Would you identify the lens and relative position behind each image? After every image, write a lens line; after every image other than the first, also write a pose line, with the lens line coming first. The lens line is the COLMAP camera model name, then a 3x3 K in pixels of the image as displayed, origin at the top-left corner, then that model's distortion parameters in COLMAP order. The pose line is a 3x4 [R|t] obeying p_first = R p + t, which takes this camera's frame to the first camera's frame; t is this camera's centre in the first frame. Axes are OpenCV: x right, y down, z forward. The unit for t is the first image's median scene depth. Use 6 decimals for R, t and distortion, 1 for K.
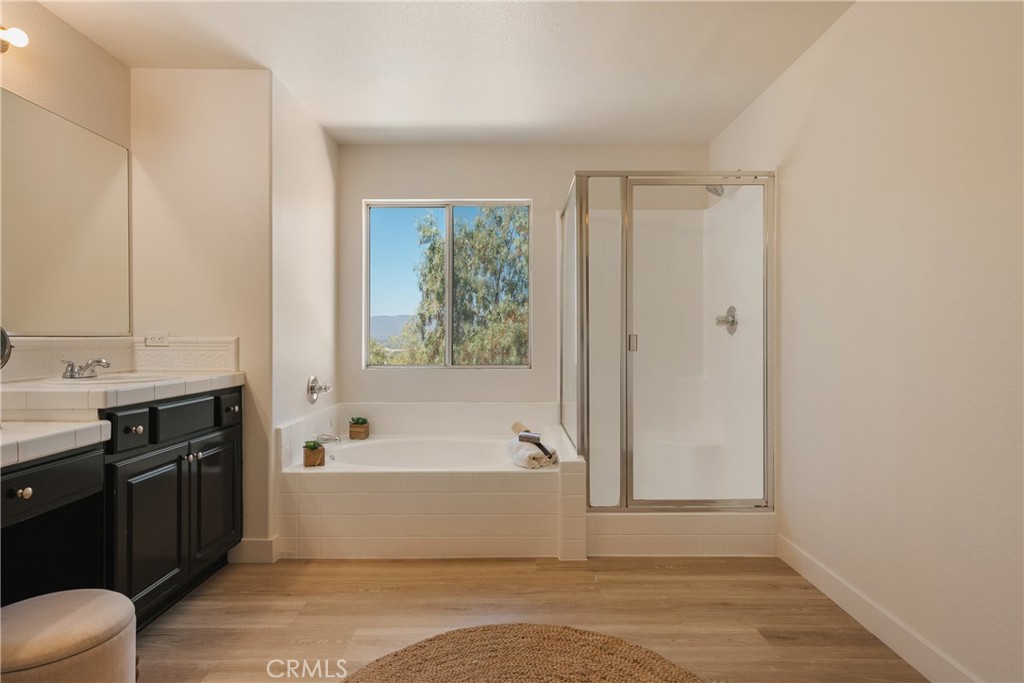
lens RADIAL K [[568.5, 0, 511.1], [0, 568.5, 340.8], [0, 0, 1]] dist [0.006789, 0.001104]
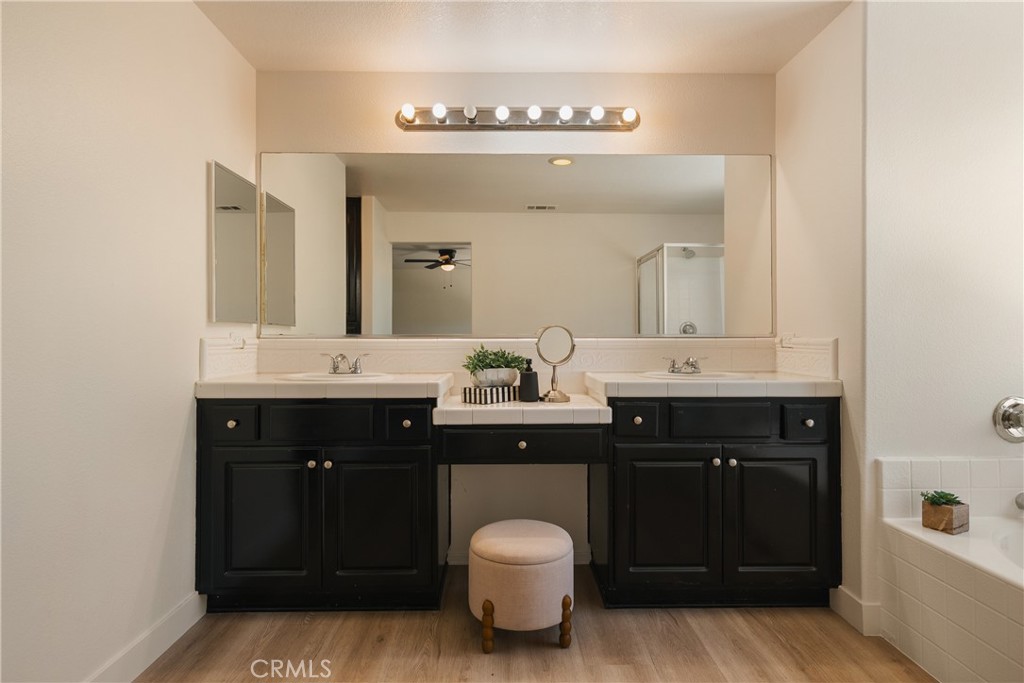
lens RADIAL K [[568.5, 0, 511.6], [0, 568.5, 336.0], [0, 0, 1]] dist [0.006789, 0.001104]
pose [[0.023813, -0.005881, -0.999699, 0.374864], [-0.004140, 0.999974, -0.005982, -0.002639], [0.999708, 0.004281, 0.023788, 0.573130]]
